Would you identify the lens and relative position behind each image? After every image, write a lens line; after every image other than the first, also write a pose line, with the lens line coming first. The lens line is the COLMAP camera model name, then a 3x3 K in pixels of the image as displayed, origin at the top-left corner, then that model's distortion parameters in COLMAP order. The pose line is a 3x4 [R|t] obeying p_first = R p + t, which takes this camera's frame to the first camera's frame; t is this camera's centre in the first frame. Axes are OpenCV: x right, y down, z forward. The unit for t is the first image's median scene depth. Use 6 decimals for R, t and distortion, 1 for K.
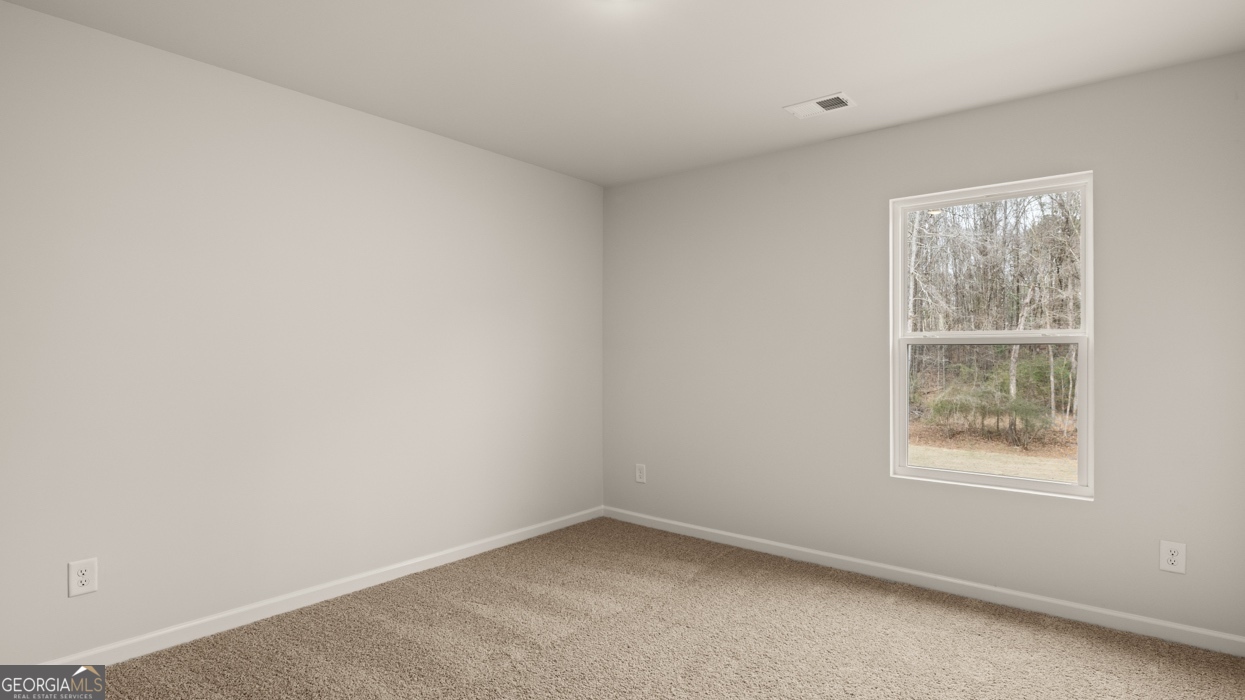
lens RADIAL K [[621.8, 0, 622.5], [0, 621.8, 350.0], [0, 0, 1]] dist [-0.001381, -0.001058]
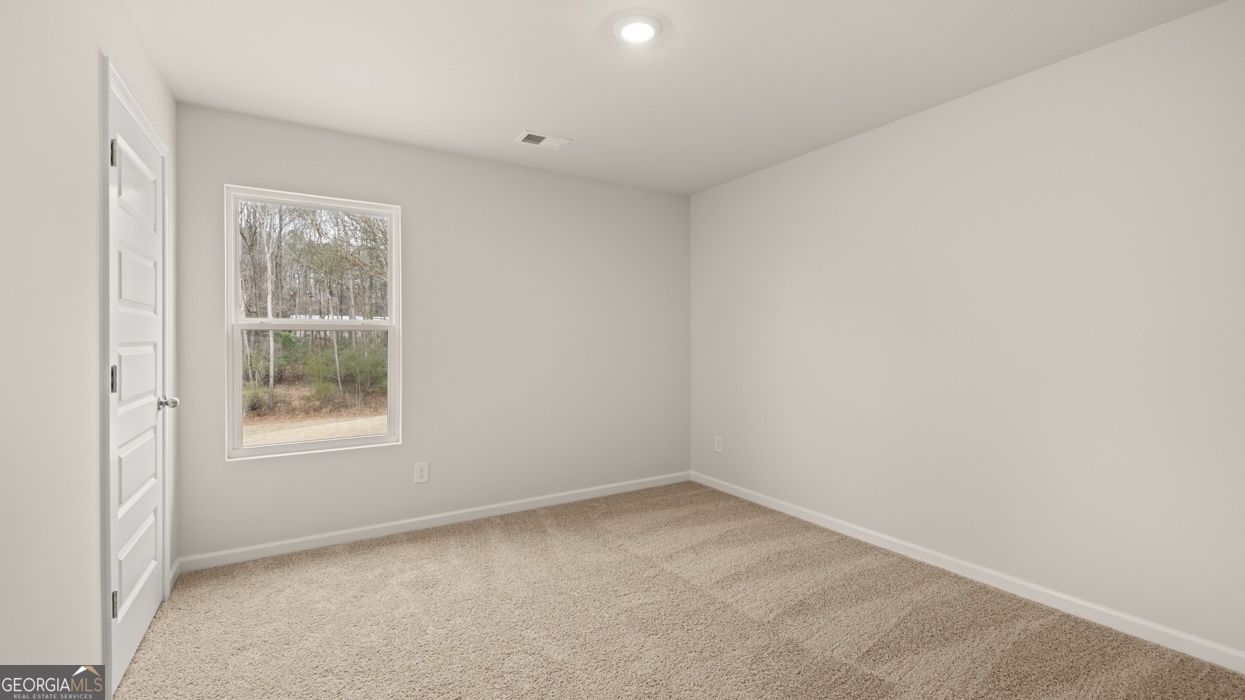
lens RADIAL K [[525.6, 0, 619.9], [0, 525.6, 343.7], [0, 0, 1]] dist [-0.003995, 0.000348]
pose [[0.332771, -0.011872, 0.942933, -0.369533], [-0.003346, 0.999900, 0.013770, -0.000173], [-0.943002, -0.007737, 0.332697, 0.294846]]
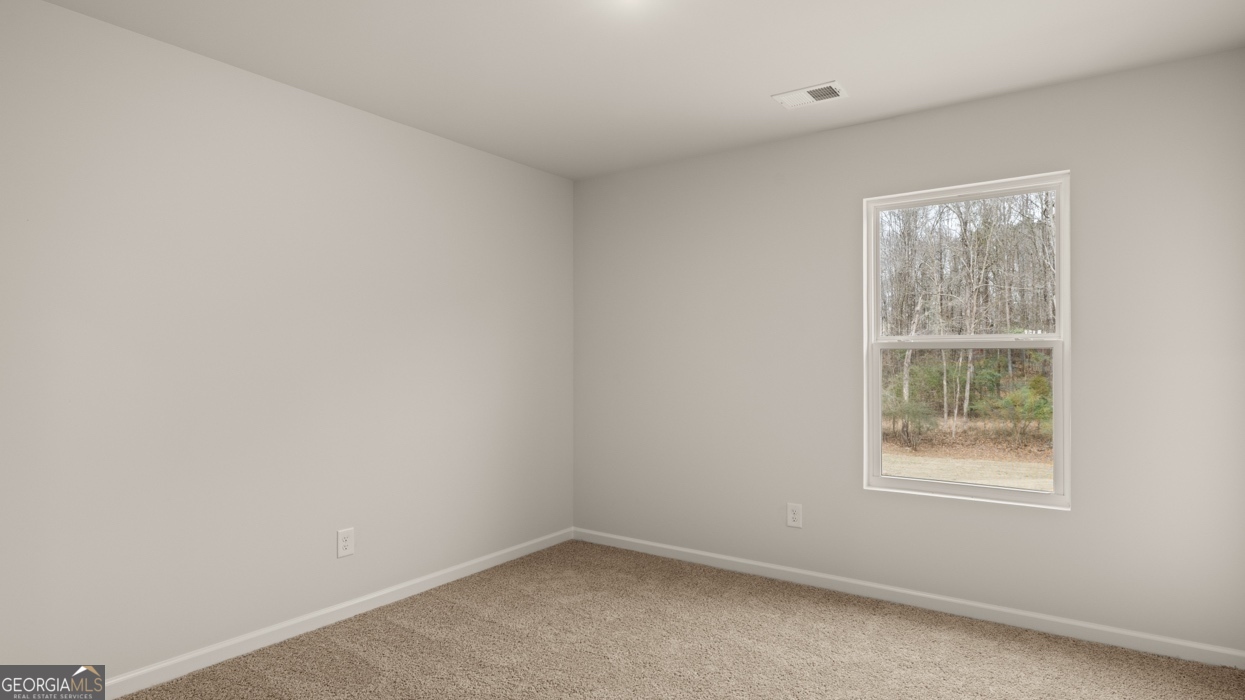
lens RADIAL K [[669.7, 0, 628.0], [0, 669.7, 349.1], [0, 0, 1]] dist [-0.002878, -0.000115]
pose [[0.998501, -0.005595, 0.054443, 0.032179], [0.006262, 0.999907, -0.012091, 0.000348], [-0.054371, 0.012414, 0.998444, -0.025637]]
